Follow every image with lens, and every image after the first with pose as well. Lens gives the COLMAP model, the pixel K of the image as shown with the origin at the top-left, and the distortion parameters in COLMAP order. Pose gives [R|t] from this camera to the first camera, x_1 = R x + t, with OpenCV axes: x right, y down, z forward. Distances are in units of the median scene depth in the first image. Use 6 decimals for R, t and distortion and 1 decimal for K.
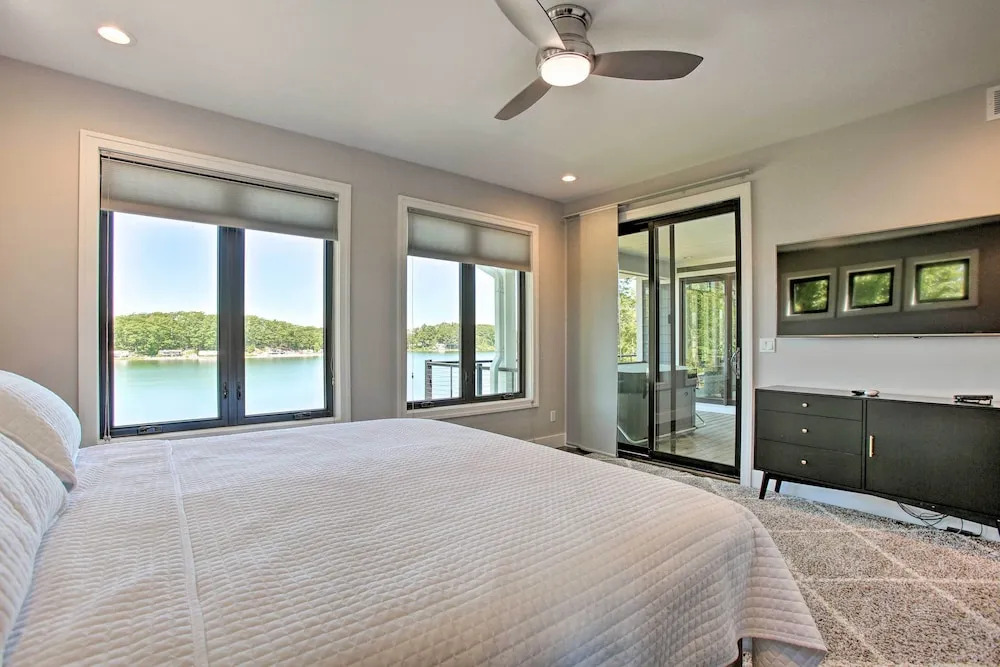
lens RADIAL K [[454.7, 0, 498.6], [0, 454.7, 340.3], [0, 0, 1]] dist [-0.019900, 0.005136]
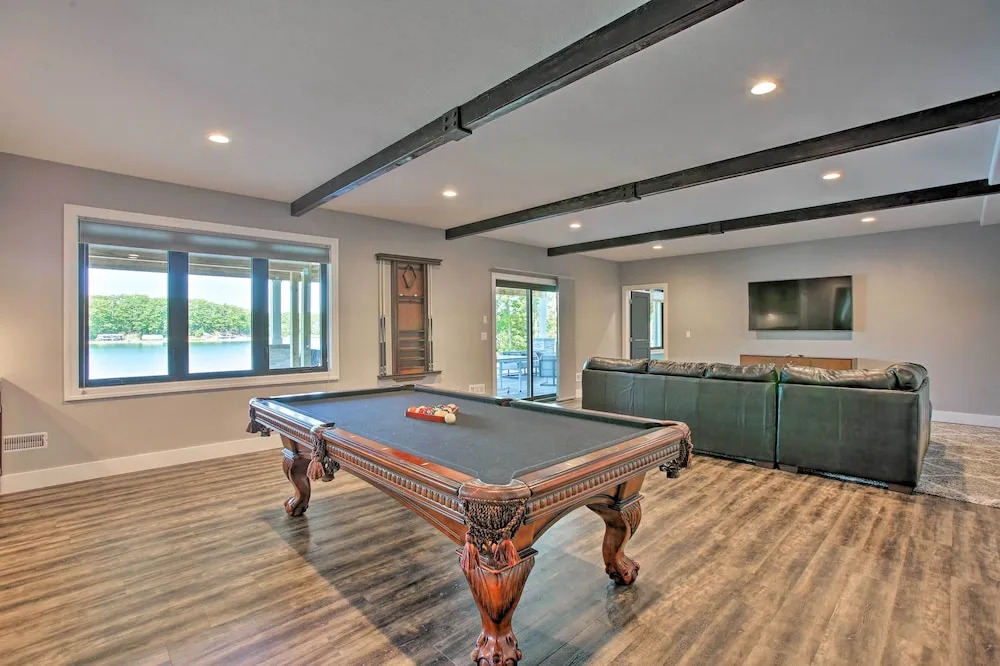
lens RADIAL K [[454.7, 0, 505.8], [0, 454.7, 331.2], [0, 0, 1]] dist [-0.019900, 0.005136]
pose [[0.995561, 0.002962, 0.094073, 0.238499], [-0.004237, 0.999902, 0.013353, -0.008664], [-0.094024, -0.013692, 0.995476, -0.397531]]
